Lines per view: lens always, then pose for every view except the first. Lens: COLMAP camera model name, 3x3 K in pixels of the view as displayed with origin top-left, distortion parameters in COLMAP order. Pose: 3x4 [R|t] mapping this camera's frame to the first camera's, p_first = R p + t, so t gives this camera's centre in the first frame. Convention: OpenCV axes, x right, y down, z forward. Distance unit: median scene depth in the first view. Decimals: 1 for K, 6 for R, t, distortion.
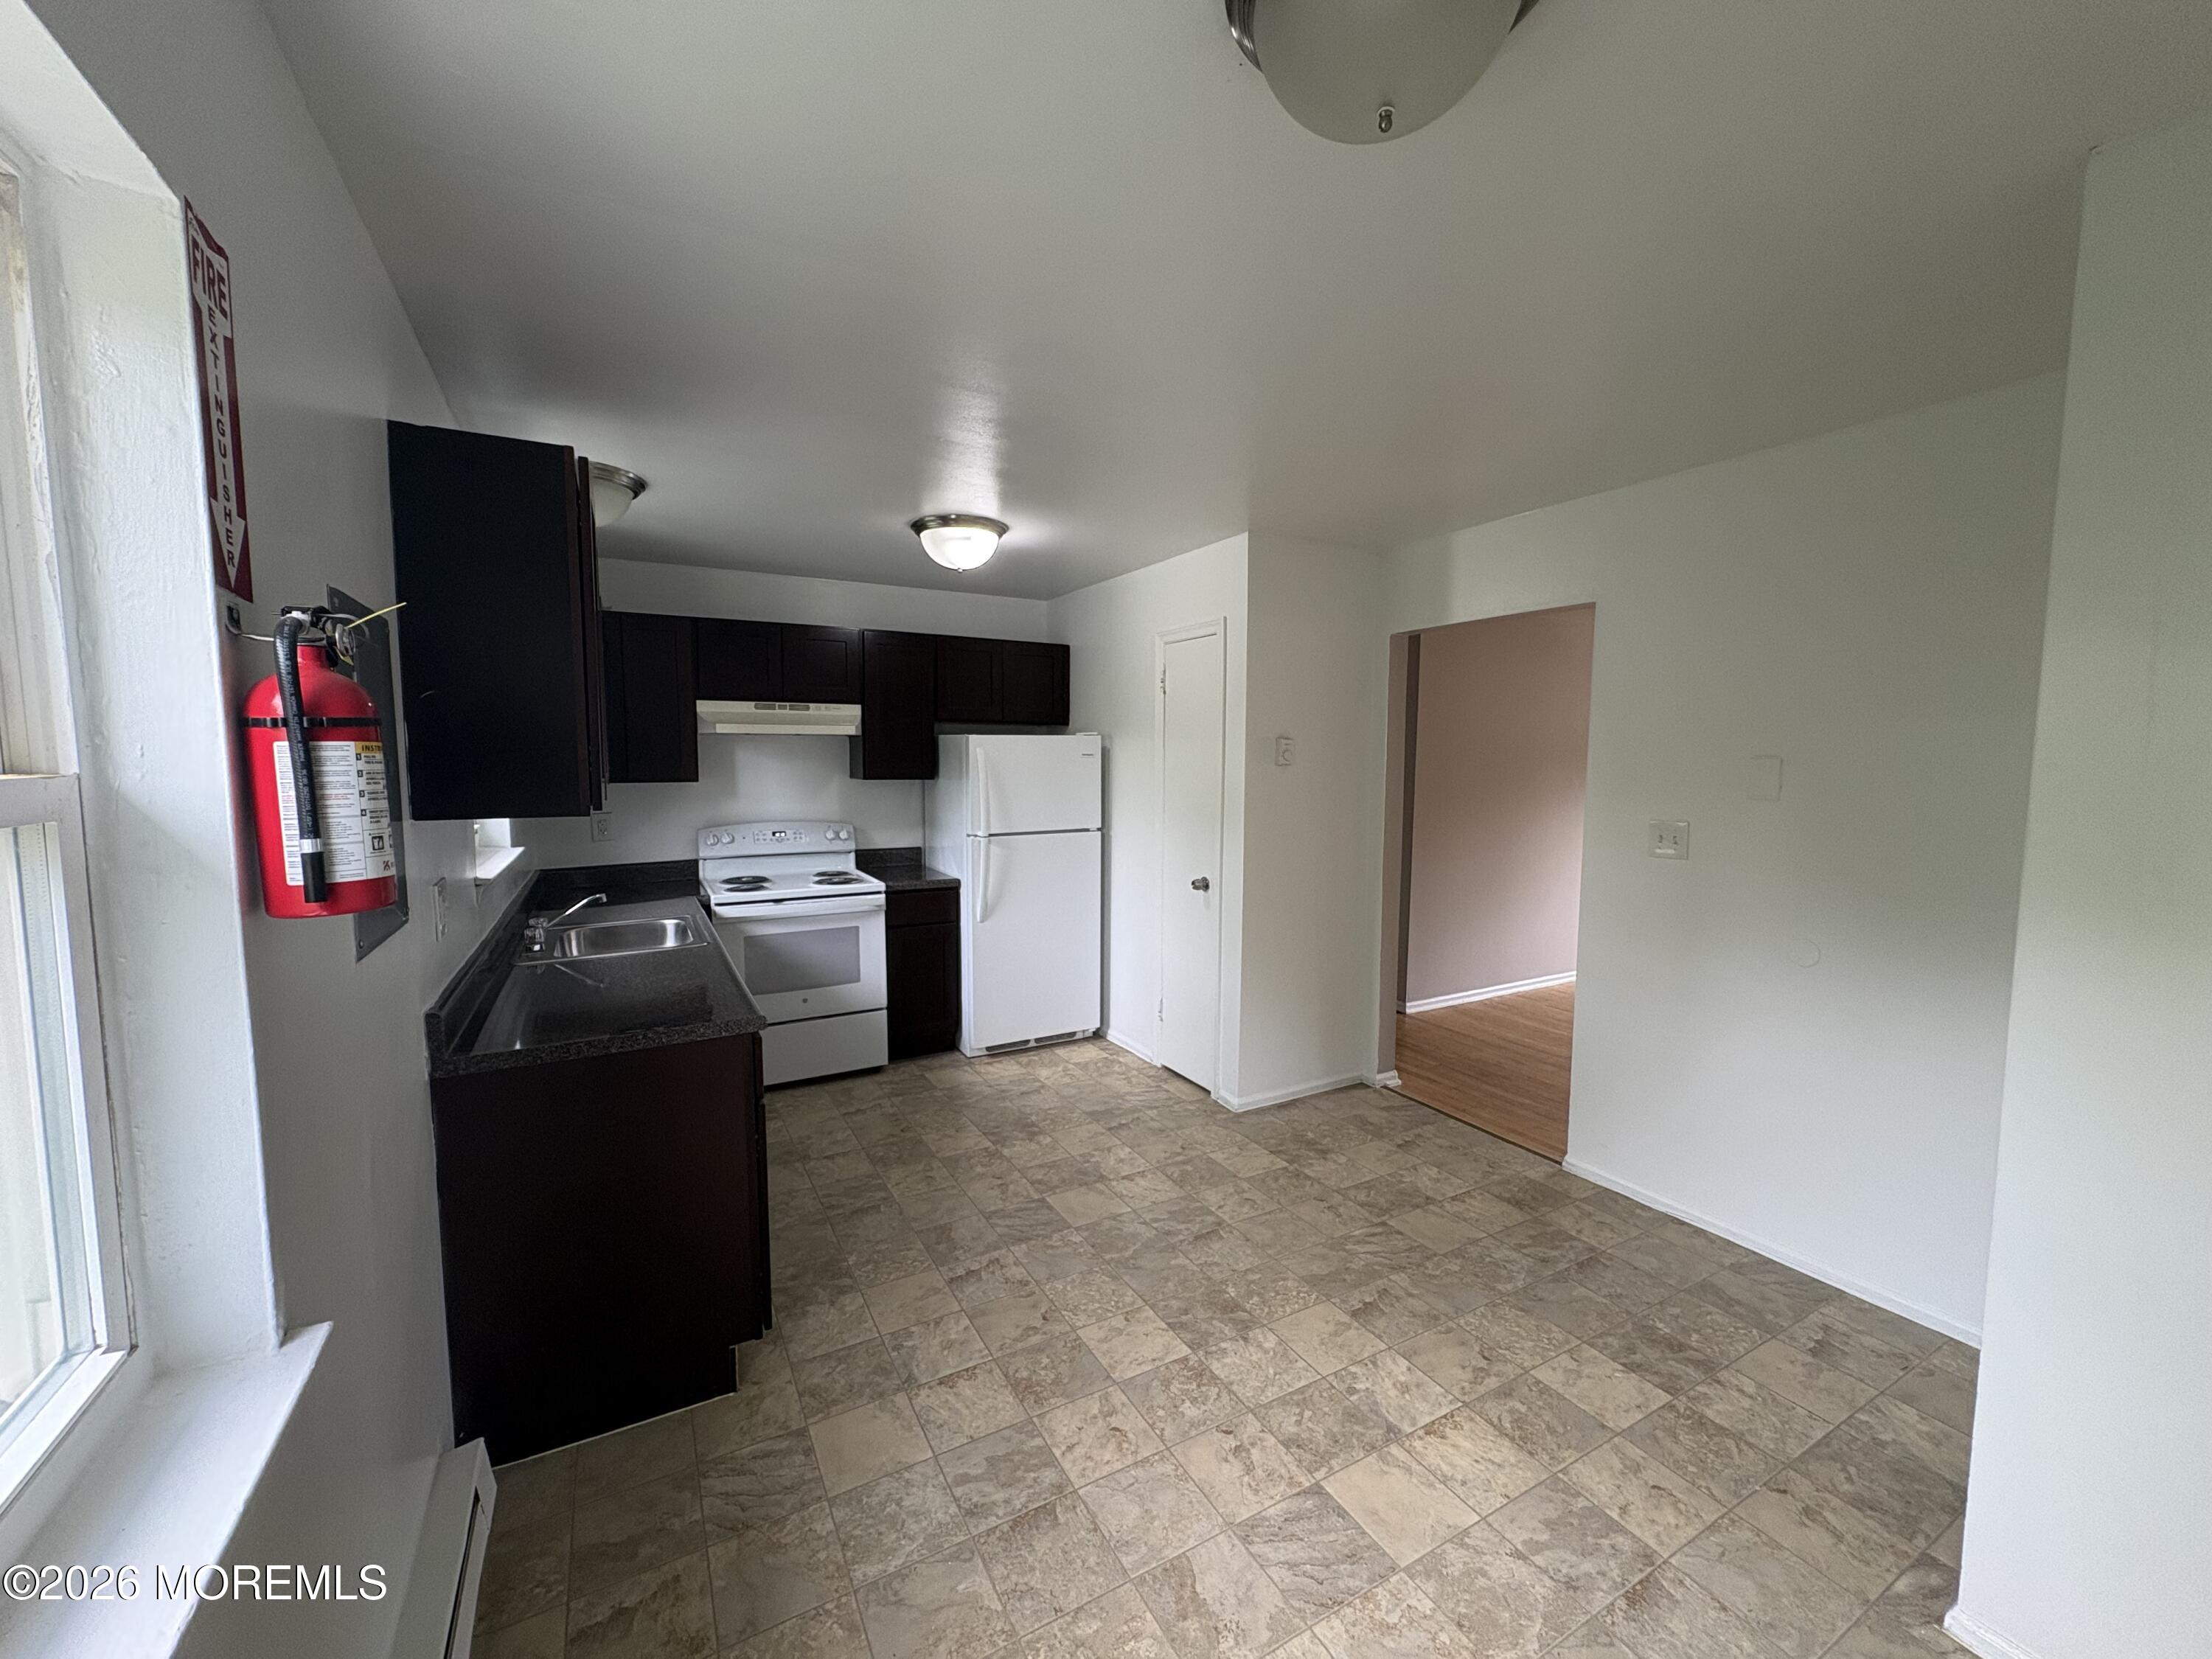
lens RADIAL K [[878.1, 0, 1103.9], [0, 878.1, 825.5], [0, 0, 1]] dist [-0.000083, 0.000405]
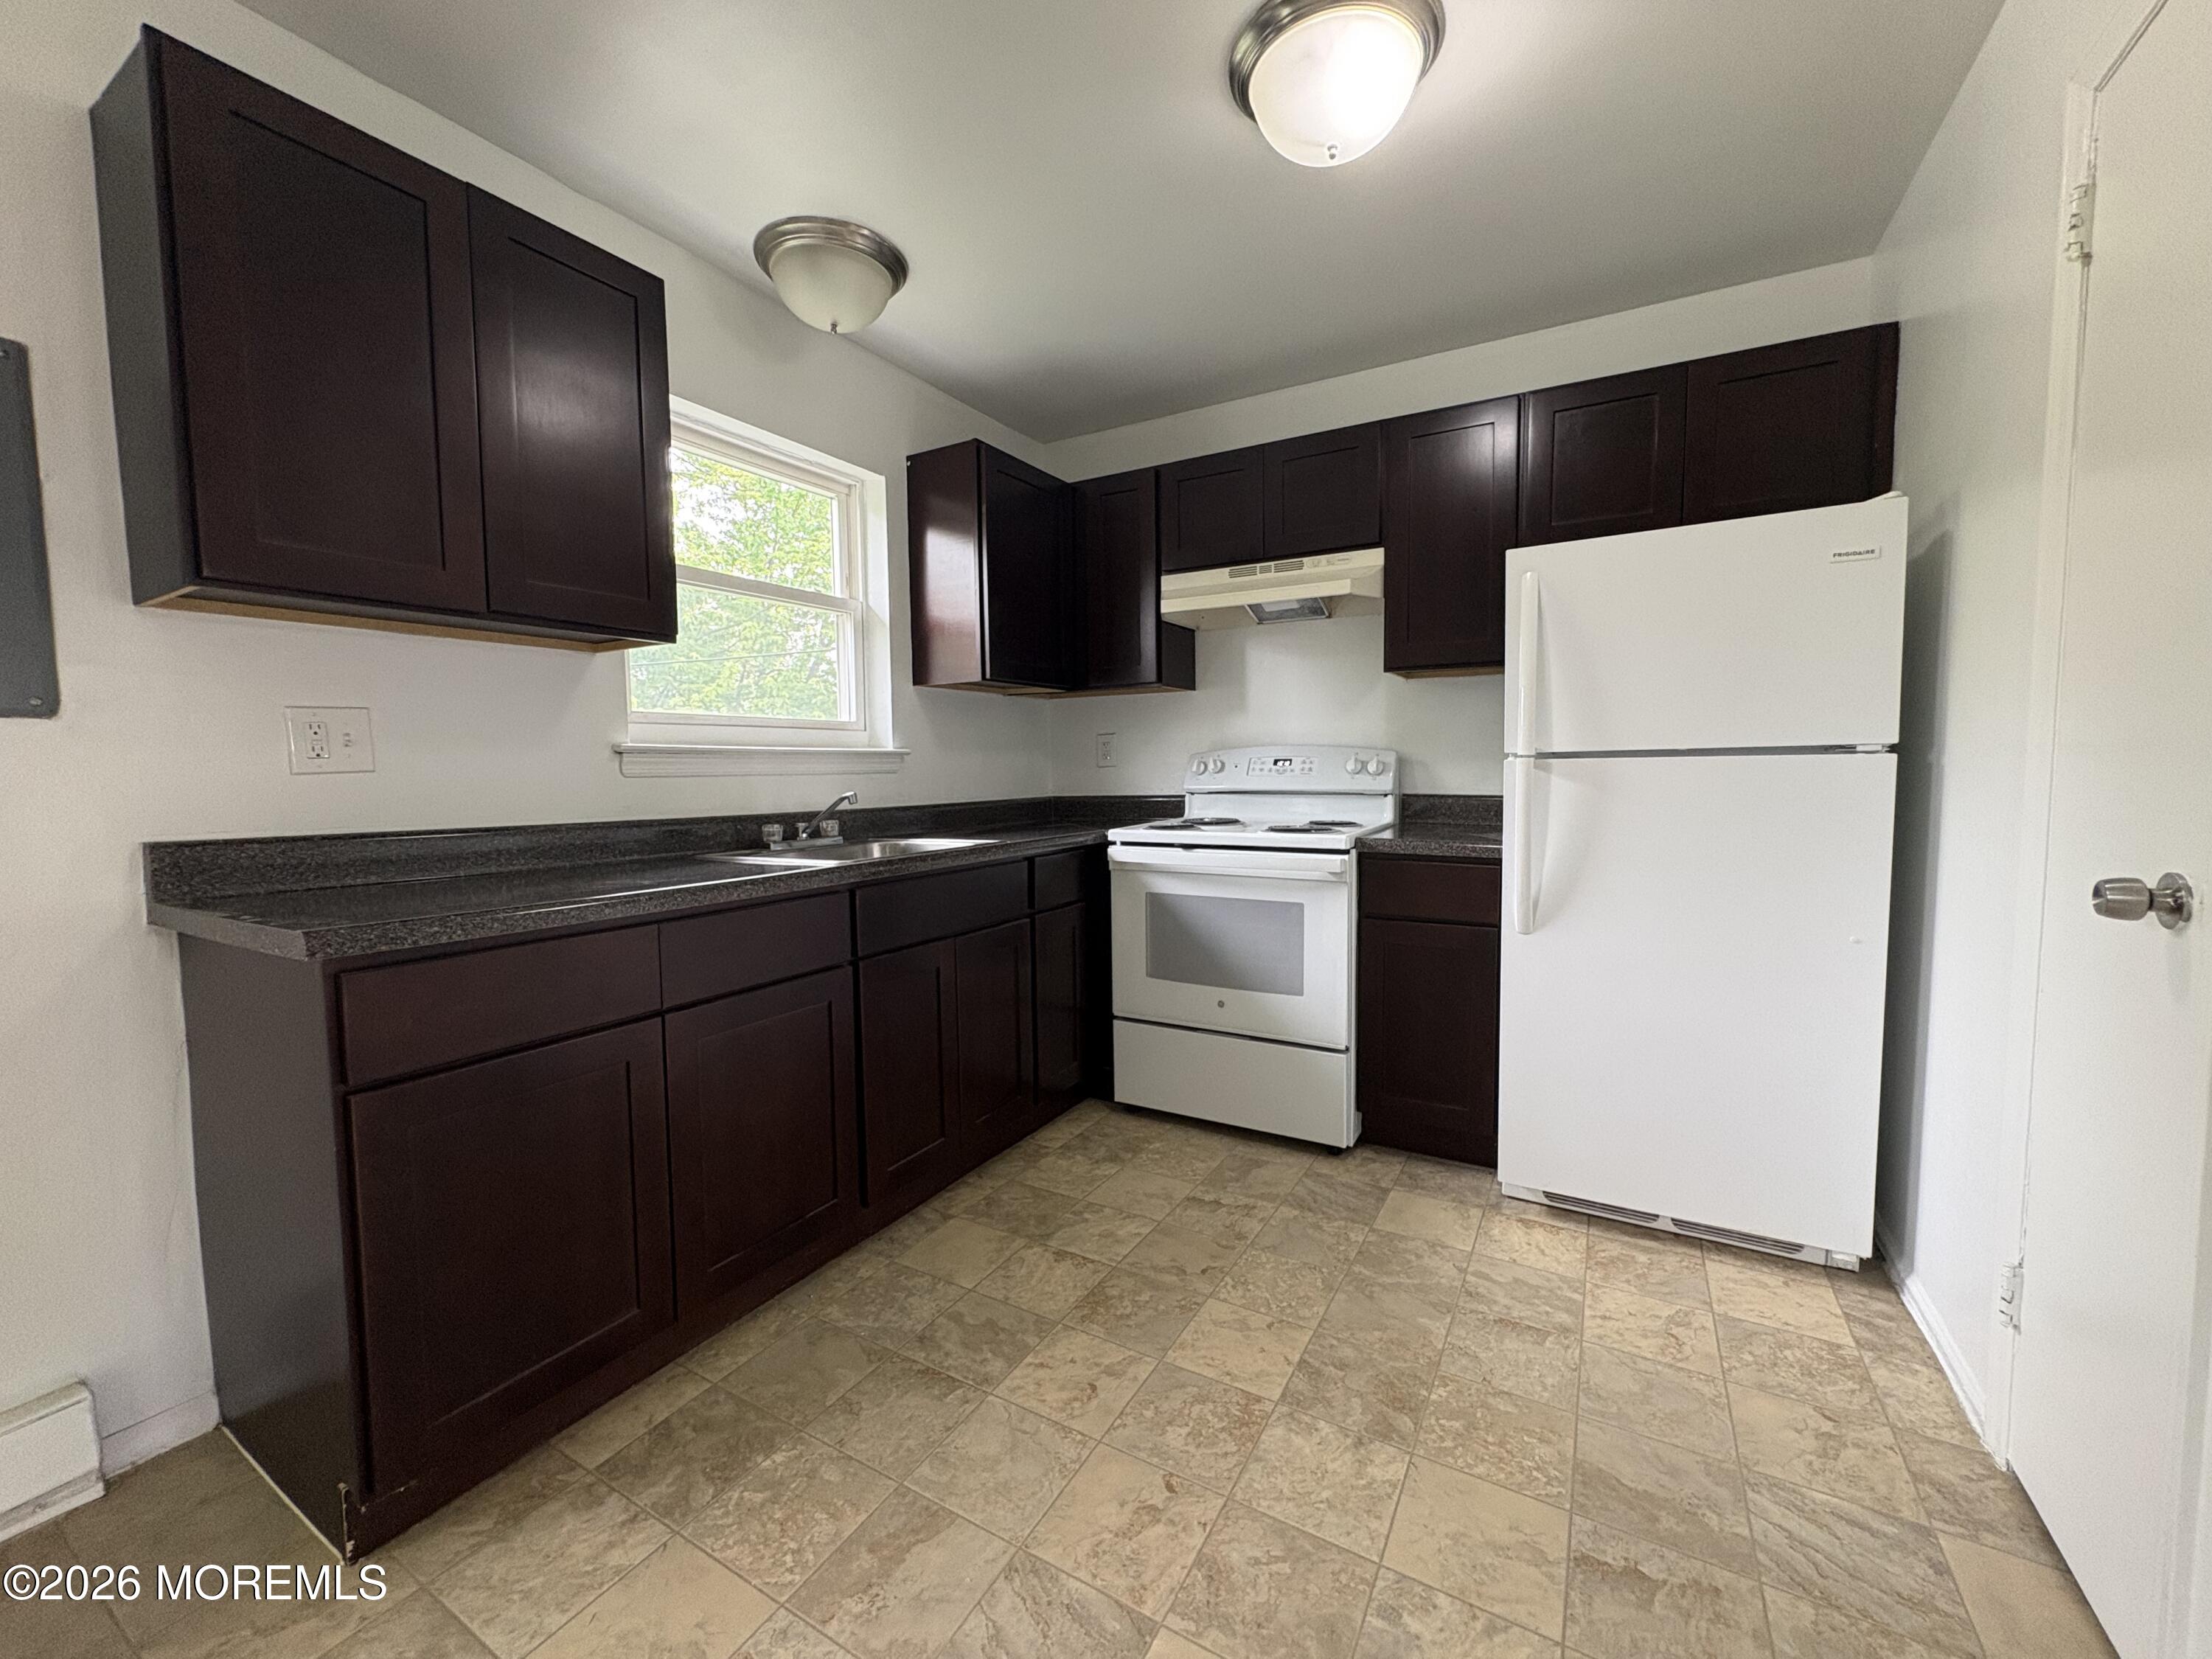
lens RADIAL K [[878.1, 0, 1103.9], [0, 878.1, 825.5], [0, 0, 1]] dist [-0.000083, 0.000405]
pose [[0.512666, 0.052285, -0.856995, 0.164386], [-0.057196, 0.998007, 0.026673, 0.052593], [0.856681, 0.035342, 0.514634, 0.566316]]
